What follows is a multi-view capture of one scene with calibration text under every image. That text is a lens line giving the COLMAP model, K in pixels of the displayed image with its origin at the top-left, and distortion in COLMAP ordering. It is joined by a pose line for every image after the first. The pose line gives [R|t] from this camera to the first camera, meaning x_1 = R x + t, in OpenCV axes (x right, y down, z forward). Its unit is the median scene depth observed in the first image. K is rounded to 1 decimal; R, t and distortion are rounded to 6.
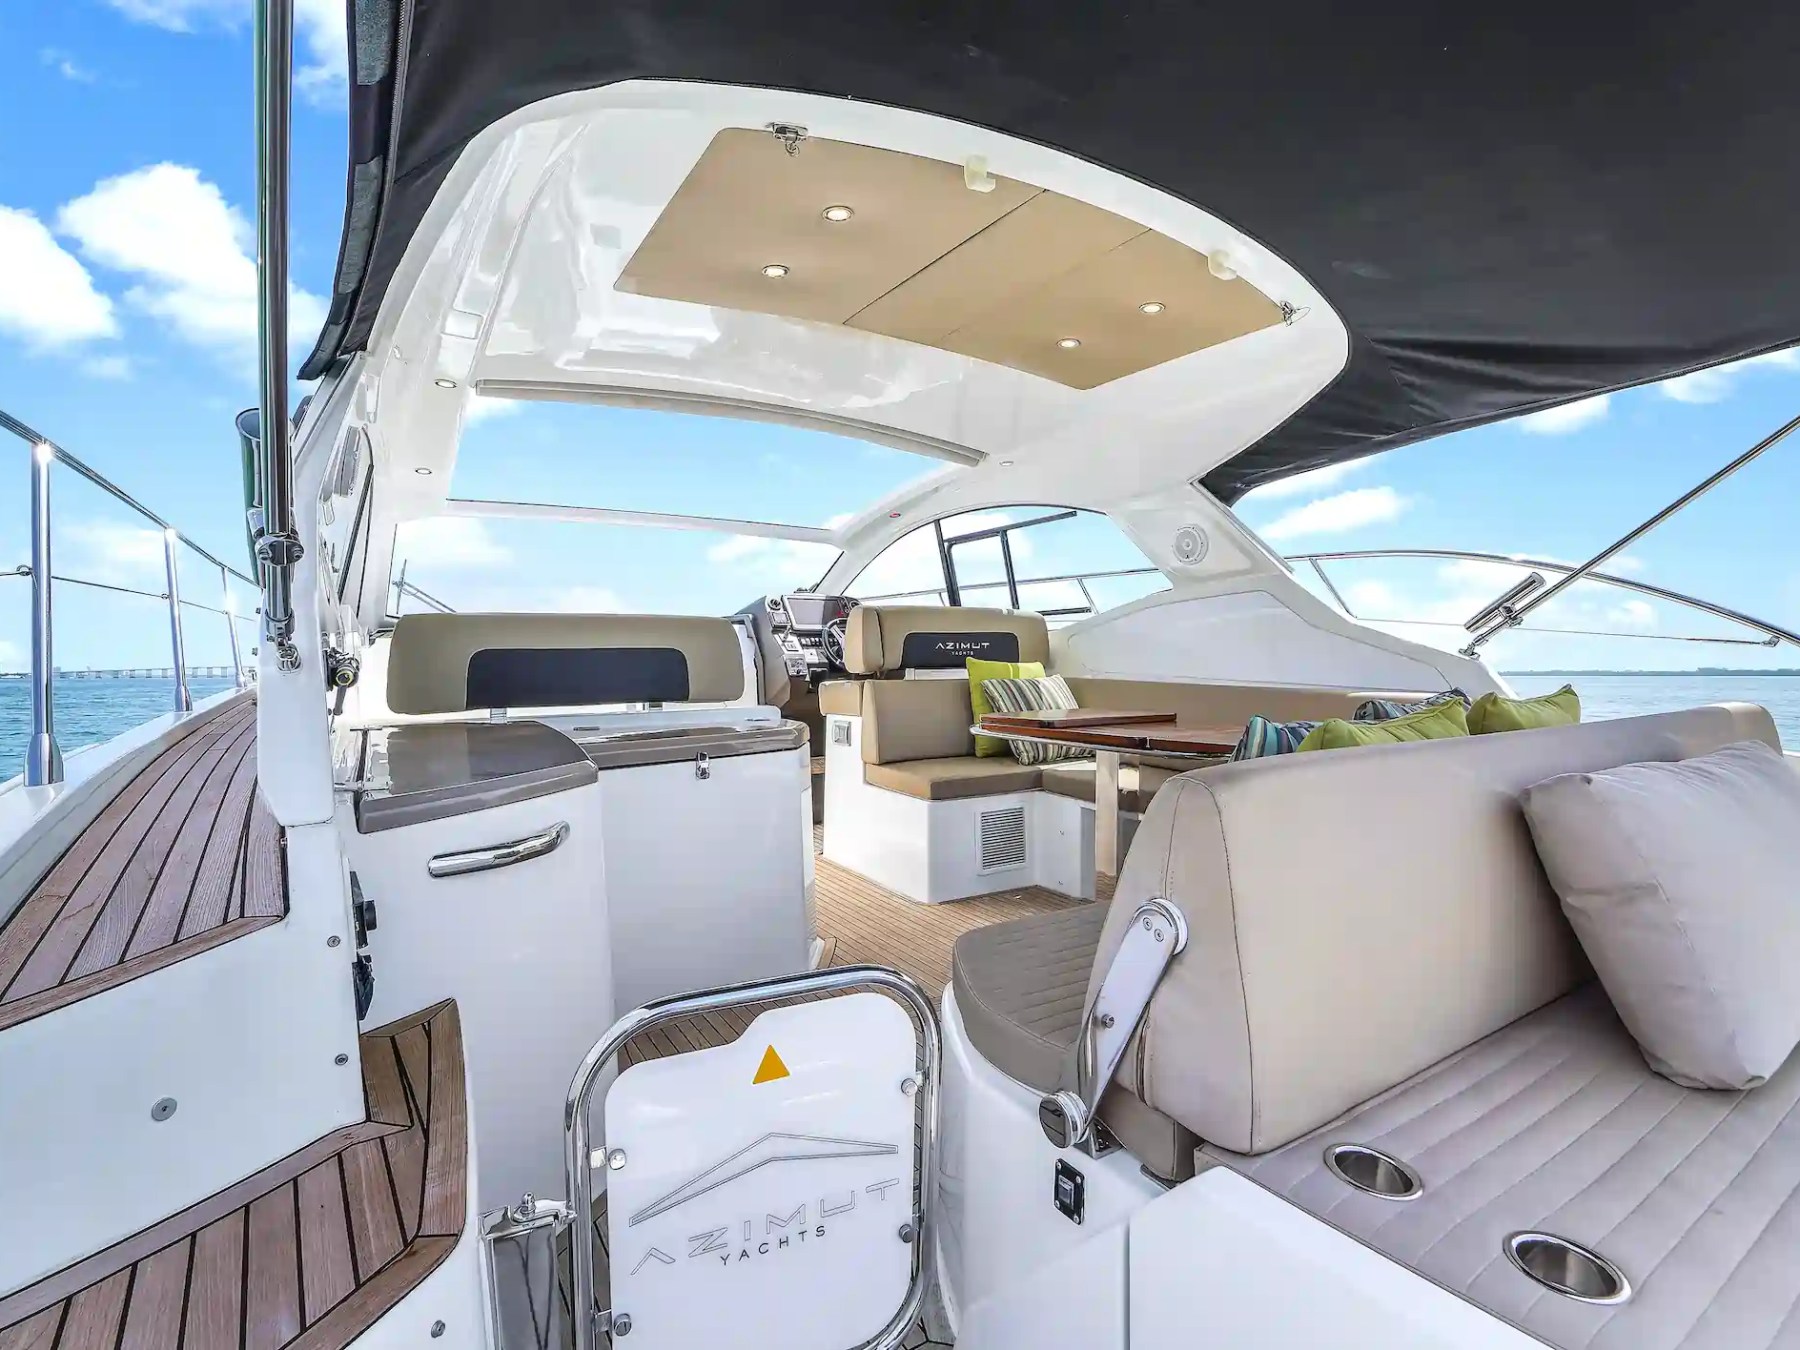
lens RADIAL K [[869.7, 0, 898.8], [0, 869.7, 677.0], [0, 0, 1]] dist [-0.016930, 0.000346]
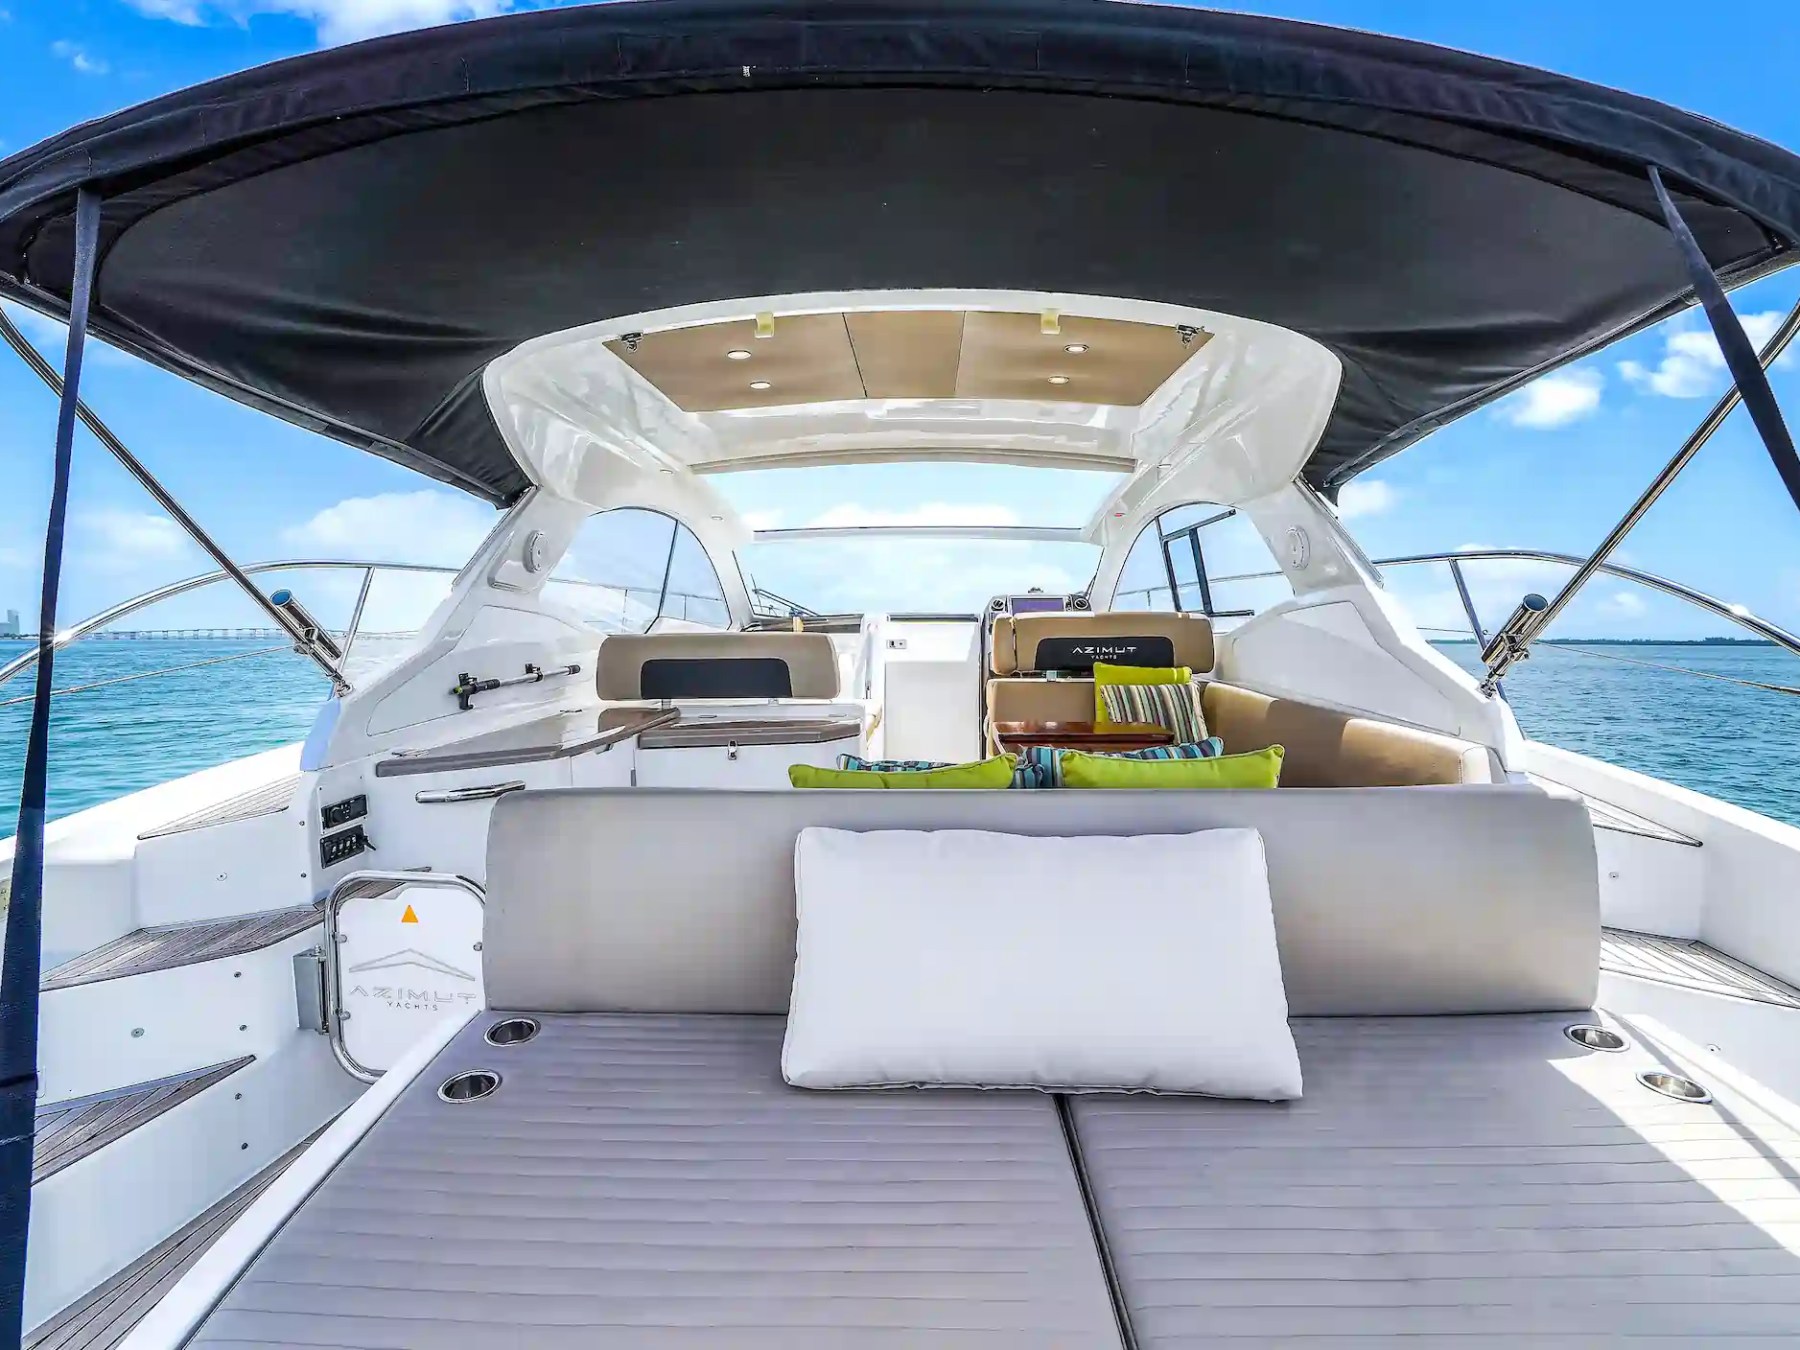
lens RADIAL K [[869.7, 0, 904.3], [0, 869.7, 673.2], [0, 0, 1]] dist [-0.016930, 0.000346]
pose [[0.825619, 0.033850, -0.563212, 0.640316], [-0.012642, 0.999058, 0.041513, -0.066998], [0.564087, -0.027154, 0.825269, 0.010663]]
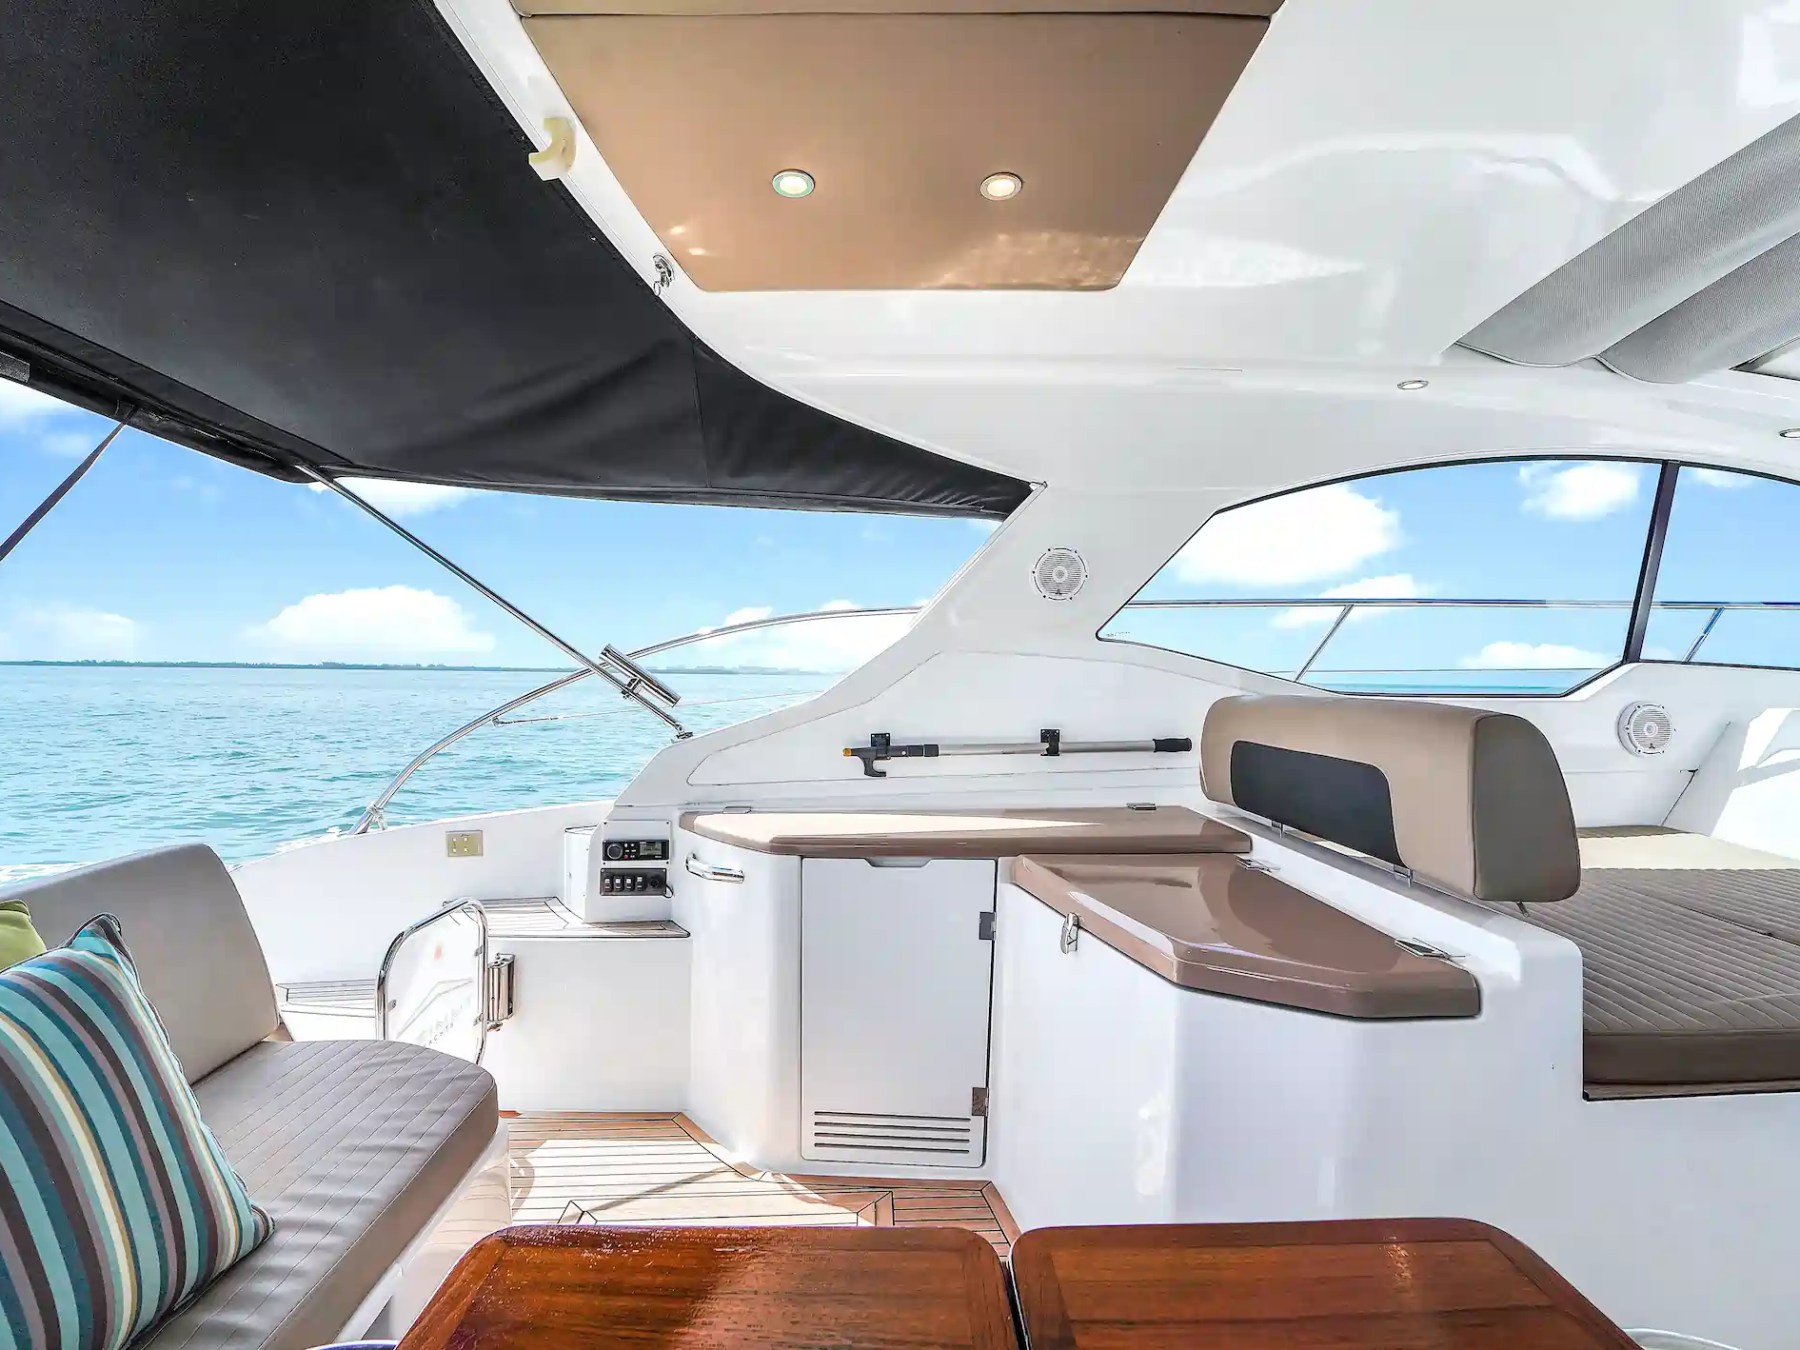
lens RADIAL K [[869.7, 0, 899.2], [0, 869.7, 667.4], [0, 0, 1]] dist [-0.016930, 0.000346]
pose [[-0.500328, 0.014693, -0.865711, 0.358898], [-0.025121, 0.999189, 0.031476, -0.107808], [0.865471, 0.037496, -0.499553, 1.002807]]
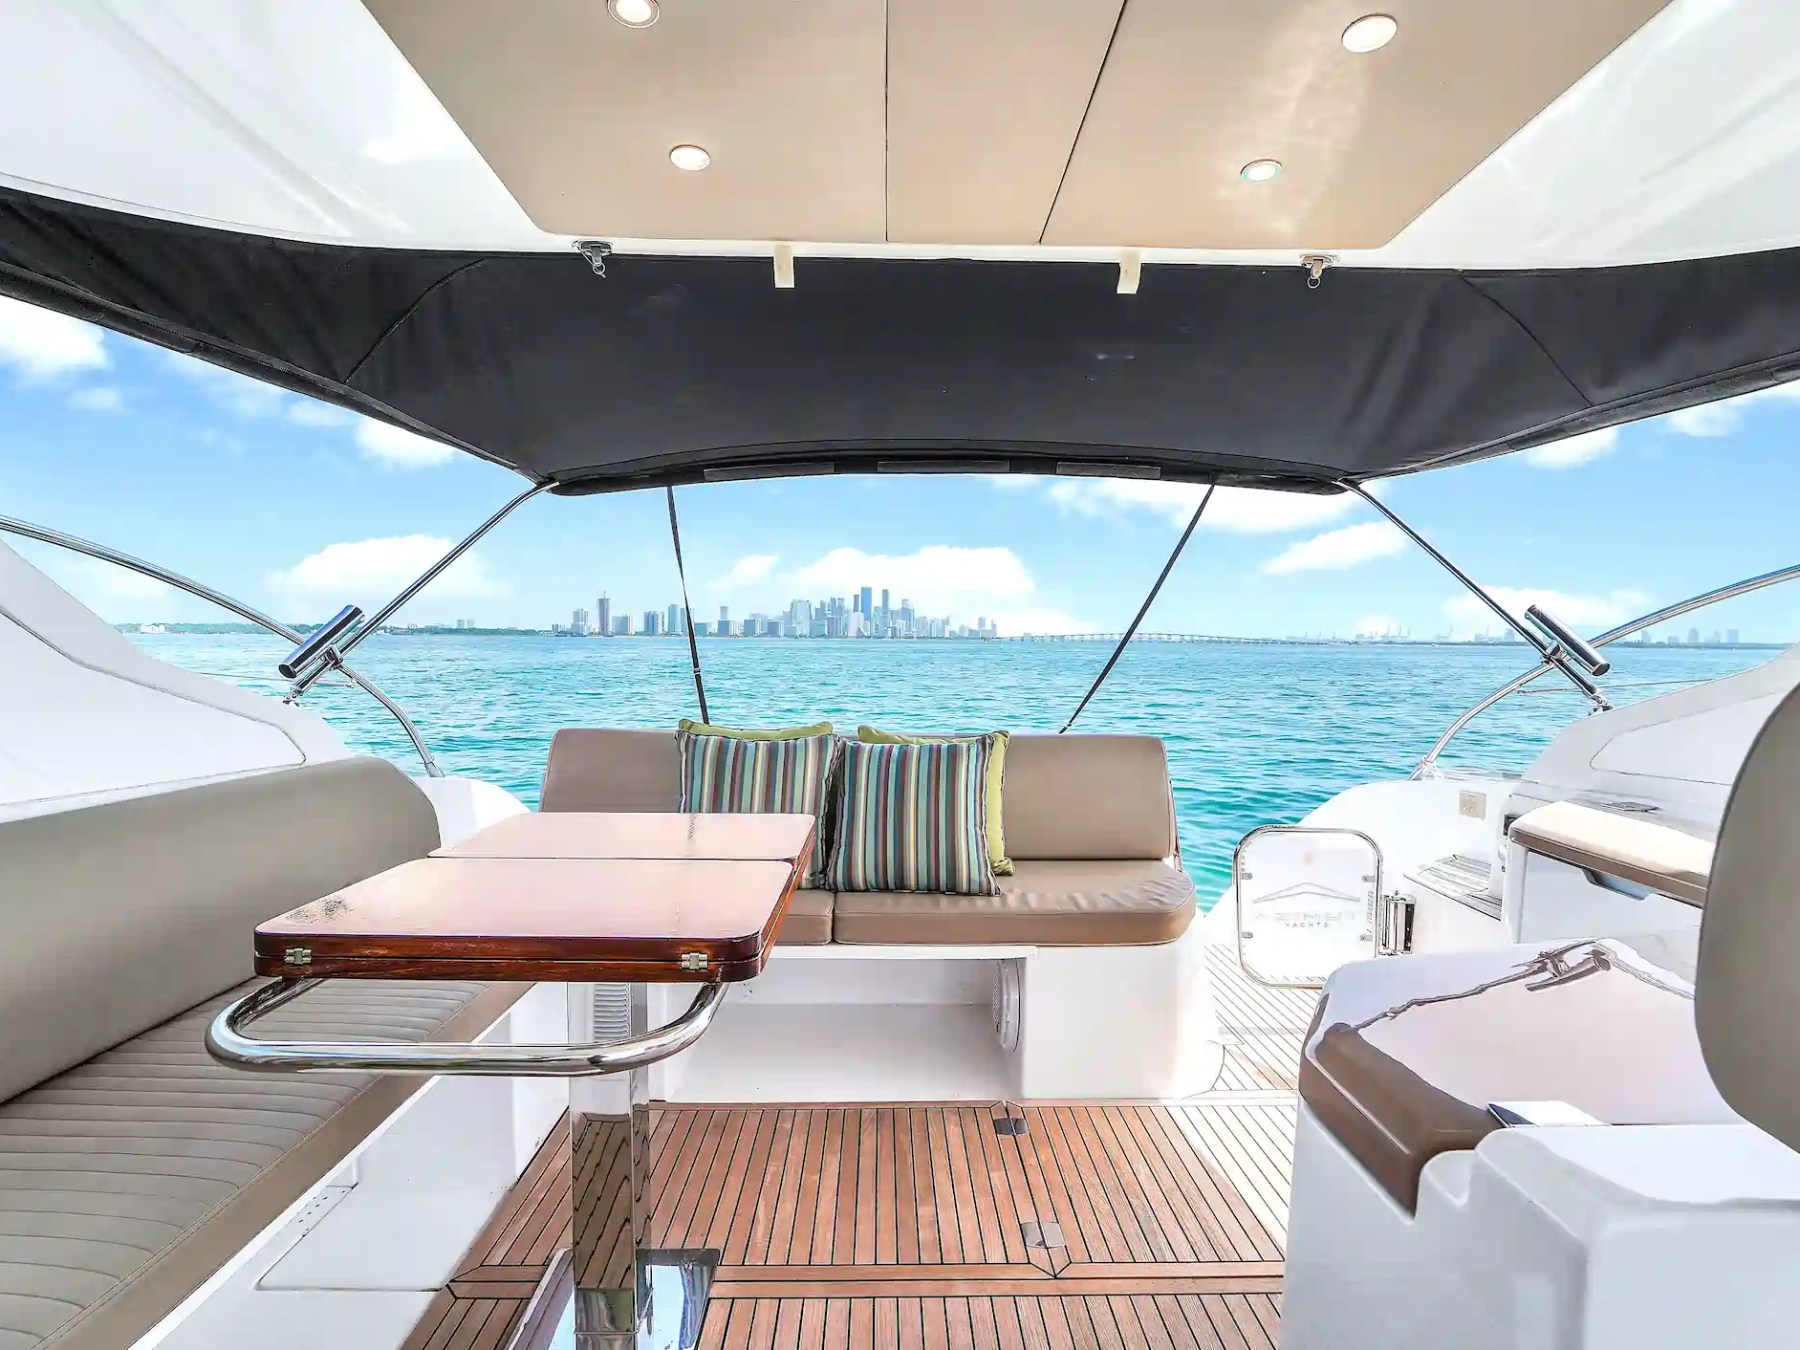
lens RADIAL K [[869.7, 0, 895.8], [0, 869.7, 671.7], [0, 0, 1]] dist [-0.016930, 0.000346]
pose [[-0.849549, -0.009671, 0.527421, -0.158292], [0.016446, 0.998860, 0.044806, -0.081795], [-0.527253, 0.046738, -0.848422, 1.295033]]
